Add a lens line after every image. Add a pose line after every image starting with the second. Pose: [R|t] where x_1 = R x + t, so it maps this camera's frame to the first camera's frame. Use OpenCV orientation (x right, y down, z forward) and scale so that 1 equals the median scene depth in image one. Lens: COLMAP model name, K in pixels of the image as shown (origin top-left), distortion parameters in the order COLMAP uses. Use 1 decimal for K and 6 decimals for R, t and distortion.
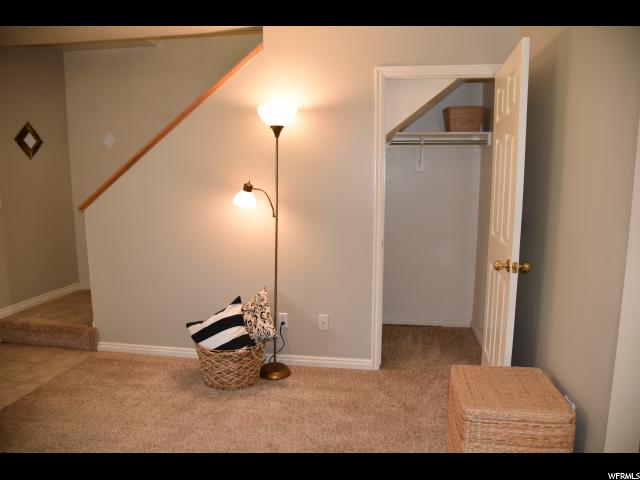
lens RADIAL K [[451.4, 0, 320.0], [0, 451.4, 240.0], [0, 0, 1]] dist [-0.073768, 0.007018]
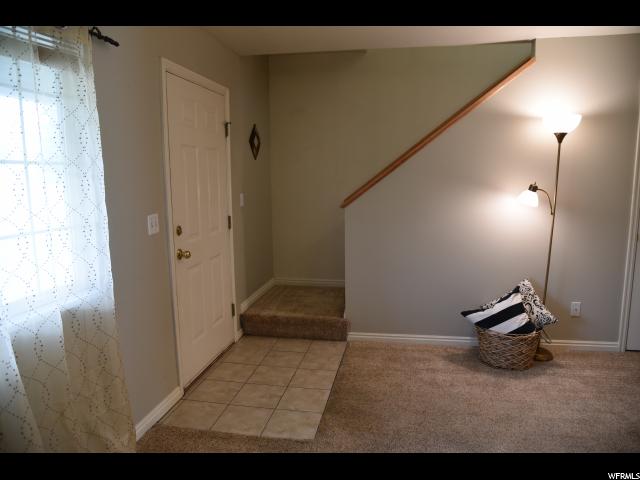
lens RADIAL K [[451.4, 0, 320.0], [0, 451.4, 240.0], [0, 0, 1]] dist [-0.073768, 0.007018]
pose [[0.999952, -0.004741, -0.008541, -0.615434], [0.004762, 0.999986, 0.002398, 0.006054], [0.008529, -0.002438, 0.999961, -0.092993]]
